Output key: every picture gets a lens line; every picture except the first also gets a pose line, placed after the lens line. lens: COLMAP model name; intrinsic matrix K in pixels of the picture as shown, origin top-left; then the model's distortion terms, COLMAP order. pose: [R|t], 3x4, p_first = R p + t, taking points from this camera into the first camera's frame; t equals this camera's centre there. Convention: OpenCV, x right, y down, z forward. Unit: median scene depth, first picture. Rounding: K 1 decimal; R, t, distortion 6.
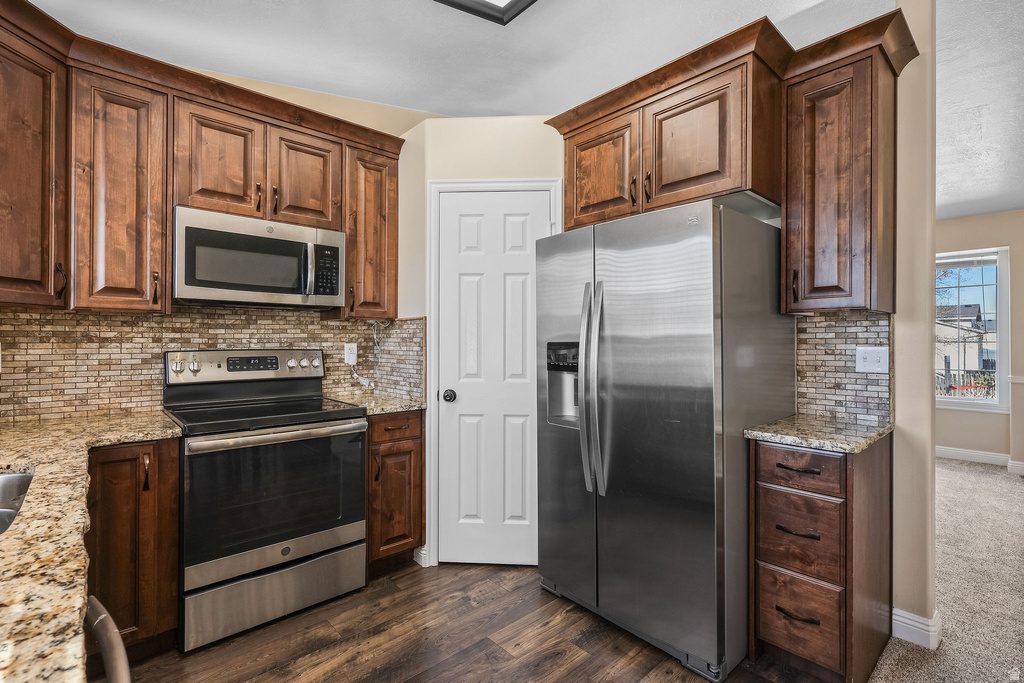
lens RADIAL K [[462.7, 0, 507.6], [0, 462.7, 339.9], [0, 0, 1]] dist [-0.004499, 0.000311]
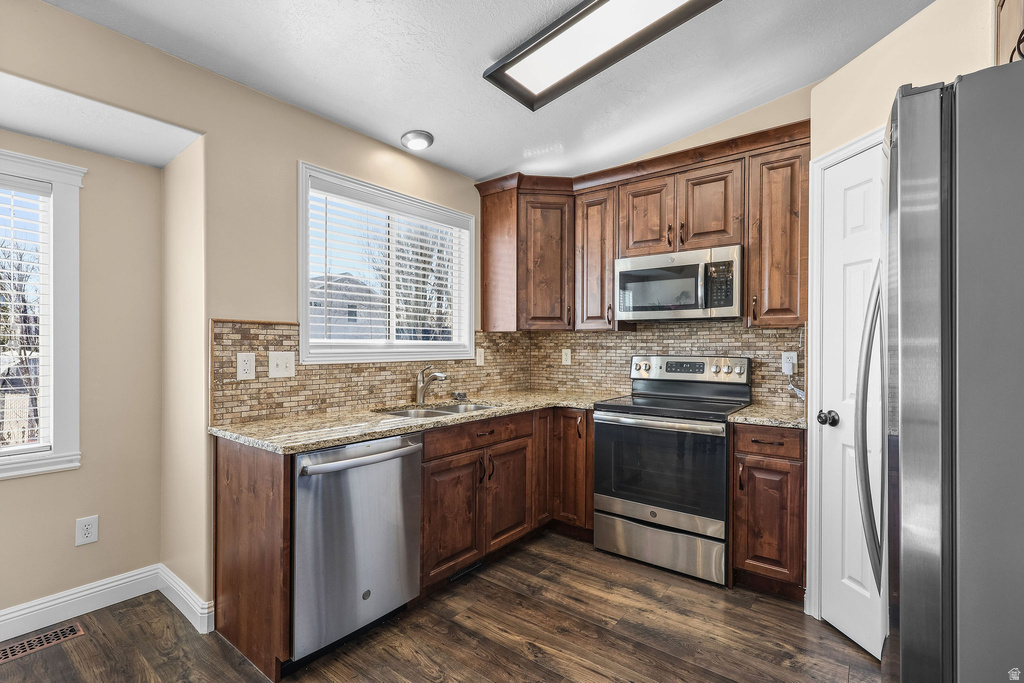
lens RADIAL K [[462.7, 0, 509.3], [0, 462.7, 347.5], [0, 0, 1]] dist [-0.004499, 0.000311]
pose [[0.185242, 0.002357, -0.982690, 0.595626], [-0.001075, 0.999997, 0.002195, -0.004063], [0.982692, 0.000650, 0.185244, 0.317929]]
